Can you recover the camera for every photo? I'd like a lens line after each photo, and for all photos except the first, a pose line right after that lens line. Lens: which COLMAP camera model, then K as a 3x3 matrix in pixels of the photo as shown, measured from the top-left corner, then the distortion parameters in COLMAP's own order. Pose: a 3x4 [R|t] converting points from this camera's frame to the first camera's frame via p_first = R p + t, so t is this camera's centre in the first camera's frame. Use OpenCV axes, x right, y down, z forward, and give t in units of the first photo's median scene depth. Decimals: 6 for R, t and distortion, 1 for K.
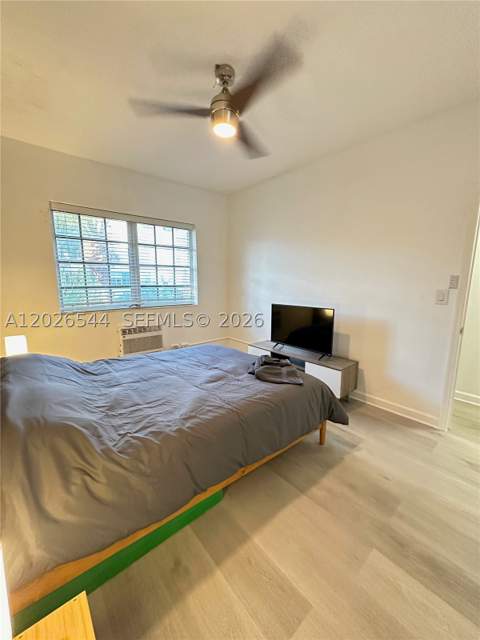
lens RADIAL K [[255.8, 0, 241.8], [0, 255.8, 320.5], [0, 0, 1]] dist [0.000630, 0.000175]
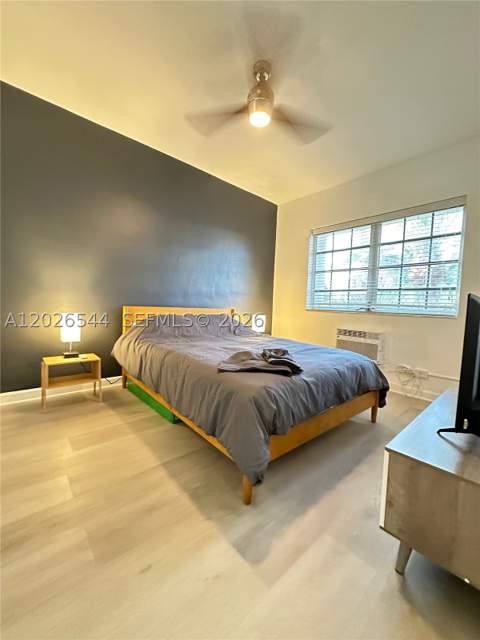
lens RADIAL K [[255.8, 0, 241.8], [0, 255.8, 320.5], [0, 0, 1]] dist [0.000630, 0.000175]
pose [[0.018866, 0.047090, -0.998712, 0.617067], [-0.196987, 0.979486, 0.042462, 0.036689], [0.980225, 0.195932, 0.027756, 0.623494]]
